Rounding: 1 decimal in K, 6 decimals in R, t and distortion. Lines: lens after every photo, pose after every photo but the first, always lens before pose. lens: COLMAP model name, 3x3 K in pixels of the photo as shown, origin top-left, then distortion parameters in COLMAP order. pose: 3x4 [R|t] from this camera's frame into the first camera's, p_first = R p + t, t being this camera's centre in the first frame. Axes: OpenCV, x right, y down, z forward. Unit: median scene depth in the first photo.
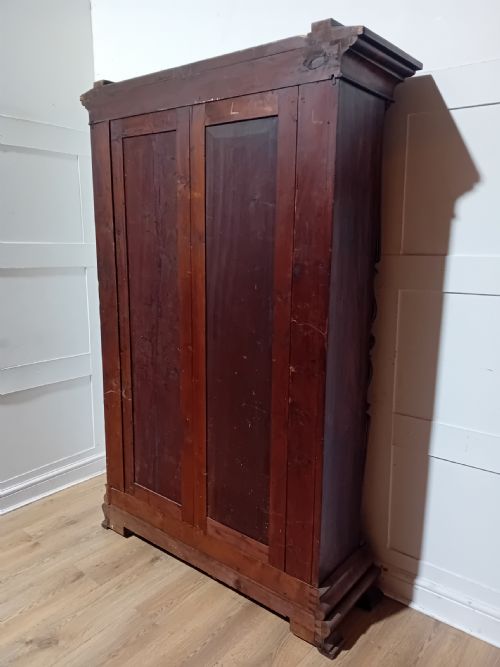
lens RADIAL K [[514.2, 0, 250.9], [0, 514.2, 336.8], [0, 0, 1]] dist [0.035307, -0.065019]
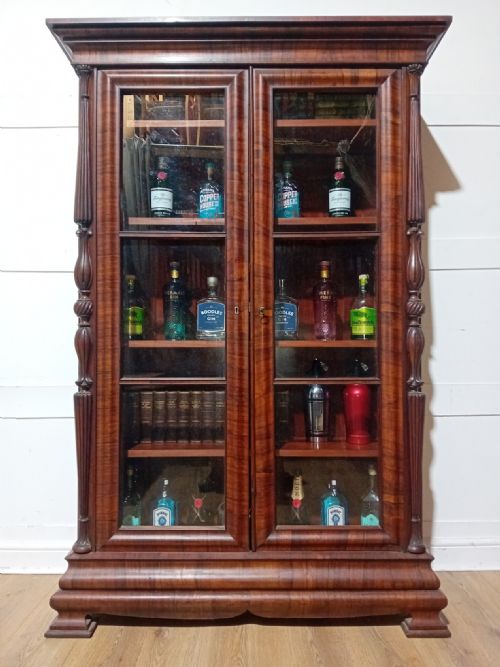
lens RADIAL K [[514.2, 0, 247.9], [0, 514.2, 335.5], [0, 0, 1]] dist [0.035307, -0.065019]
pose [[0.778015, -0.009535, 0.628173, -0.629588], [0.133297, 0.979625, -0.150223, 0.172200], [-0.613942, 0.200609, 0.763434, 0.331663]]
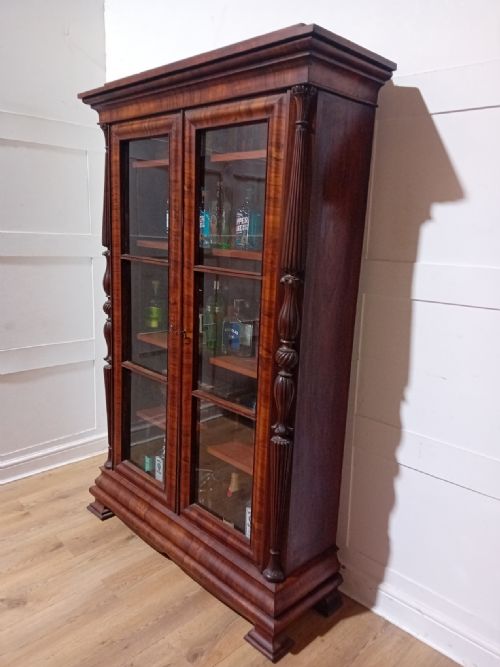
lens RADIAL K [[514.2, 0, 249.7], [0, 514.2, 337.4], [0, 0, 1]] dist [0.035307, -0.065019]
pose [[0.994066, 0.052006, -0.095546, 0.159179], [-0.050265, 0.998525, 0.020540, -0.014268], [0.096473, -0.015615, 0.995213, -0.027826]]
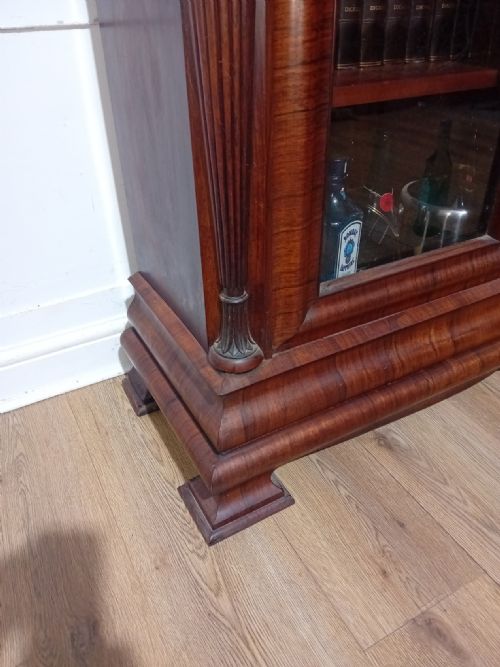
lens RADIAL K [[514.2, 0, 249.2], [0, 514.2, 329.0], [0, 0, 1]] dist [0.035307, -0.065019]
pose [[0.381497, -0.529702, 0.757546, -0.559732], [0.210730, 0.847785, 0.486676, 0.165470], [-0.900029, -0.026028, 0.435052, 1.076446]]
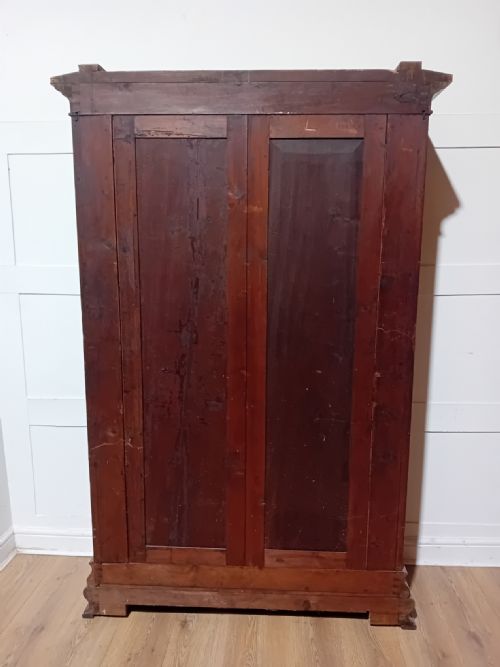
lens RADIAL K [[514.2, 0, 247.8], [0, 514.2, 336.8], [0, 0, 1]] dist [0.035307, -0.065019]
pose [[0.813036, -0.106120, 0.572460, -0.634171], [0.122662, 0.992401, 0.009756, -0.049946], [-0.569145, 0.062287, 0.819874, 0.230458]]
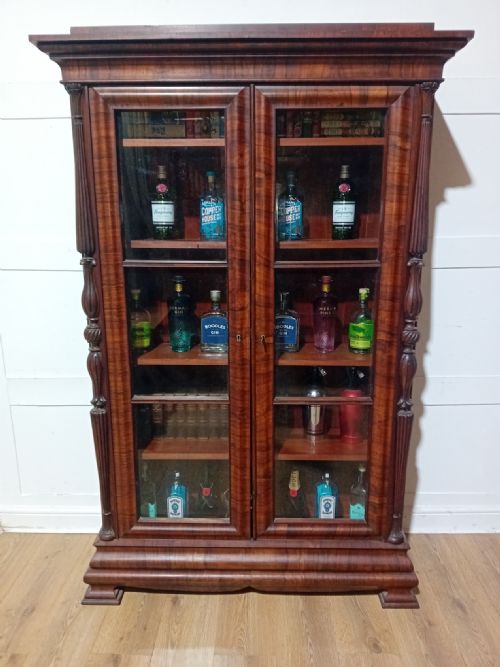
lens RADIAL K [[514.2, 0, 247.8], [0, 514.2, 335.8], [0, 0, 1]] dist [0.035307, -0.065019]
pose [[0.788787, -0.161445, 0.593086, -0.624321], [0.132470, 0.986866, 0.092455, -0.088355], [-0.600222, 0.005639, 0.799813, 0.260945]]
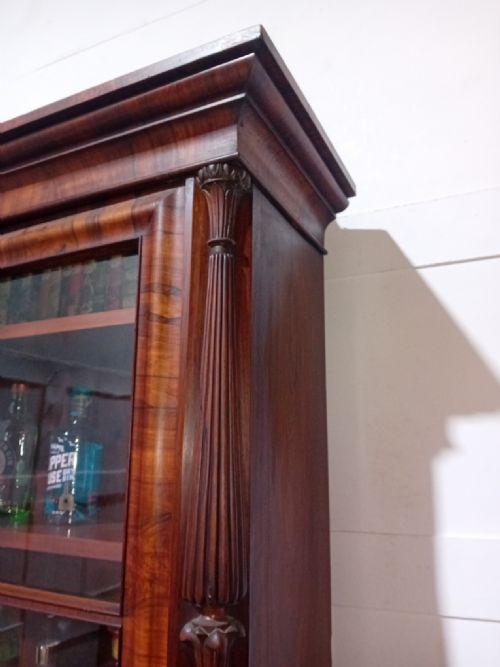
lens RADIAL K [[514.2, 0, 245.0], [0, 514.2, 340.4], [0, 0, 1]] dist [0.035307, -0.065019]
pose [[0.971455, 0.045287, 0.232860, 0.084406], [0.050045, 0.920394, -0.387777, -0.128459], [-0.231884, 0.388361, 0.891855, 0.466015]]
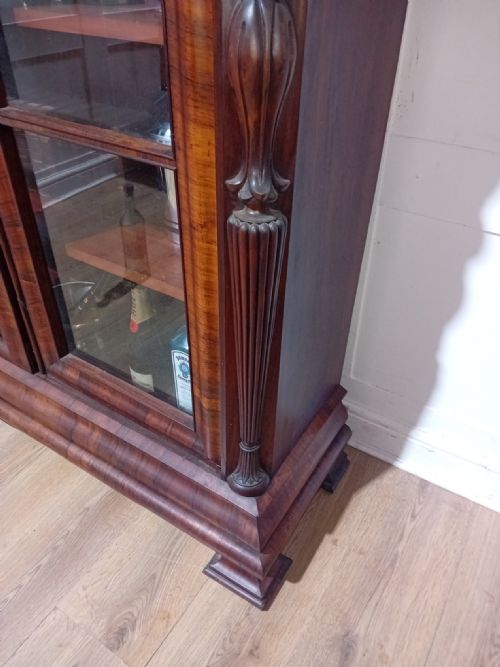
lens RADIAL K [[514.2, 0, 249.1], [0, 514.2, 330.9], [0, 0, 1]] dist [0.035307, -0.065019]
pose [[0.992446, -0.068579, 0.101727, 0.096472], [0.015773, 0.893617, 0.448553, 0.096427], [-0.121666, -0.443560, 0.887948, 0.537469]]
